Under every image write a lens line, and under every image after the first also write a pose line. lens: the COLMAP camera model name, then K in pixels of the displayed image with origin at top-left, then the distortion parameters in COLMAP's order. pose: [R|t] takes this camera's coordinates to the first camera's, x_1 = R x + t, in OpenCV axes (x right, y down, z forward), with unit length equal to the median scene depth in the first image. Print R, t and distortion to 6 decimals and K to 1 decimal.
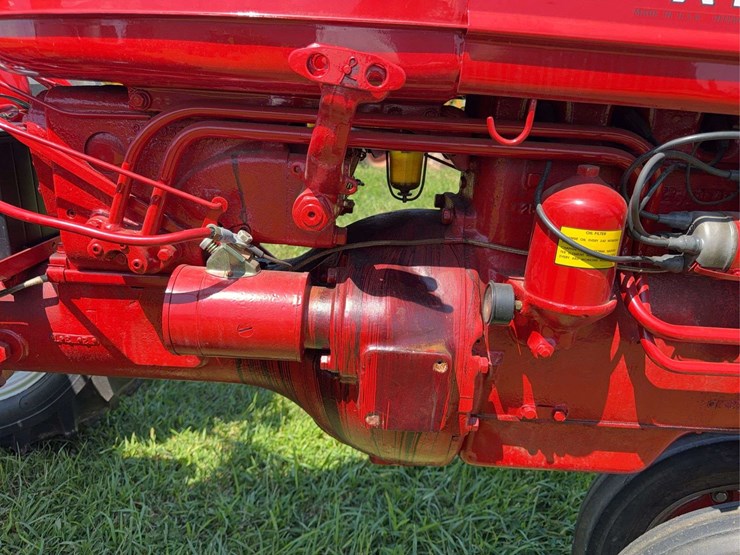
lens RADIAL K [[521.5, 0, 364.6], [0, 521.5, 290.6], [0, 0, 1]] dist [0.035320, -0.042139]
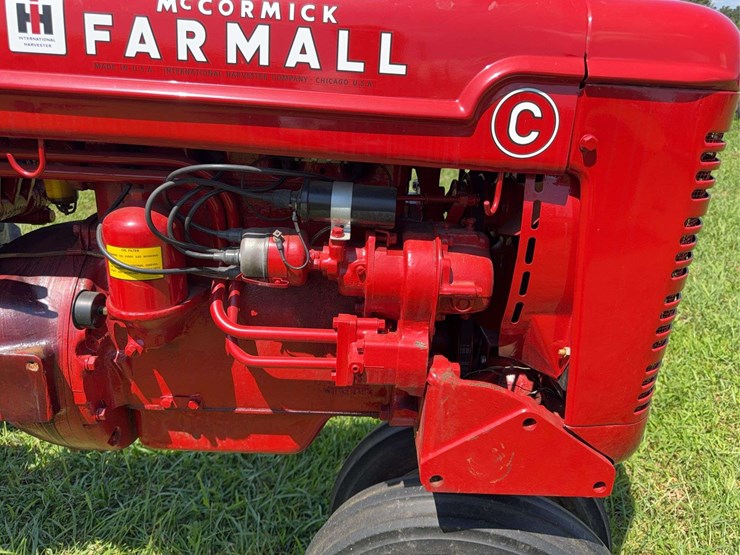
lens RADIAL K [[521.5, 0, 366.7], [0, 521.5, 281.7], [0, 0, 1]] dist [0.035320, -0.042139]
pose [[0.999819, -0.013222, 0.013686, 0.750678], [0.012974, 0.999752, 0.018099, -0.043241], [-0.013921, -0.017918, 0.999743, -0.134465]]
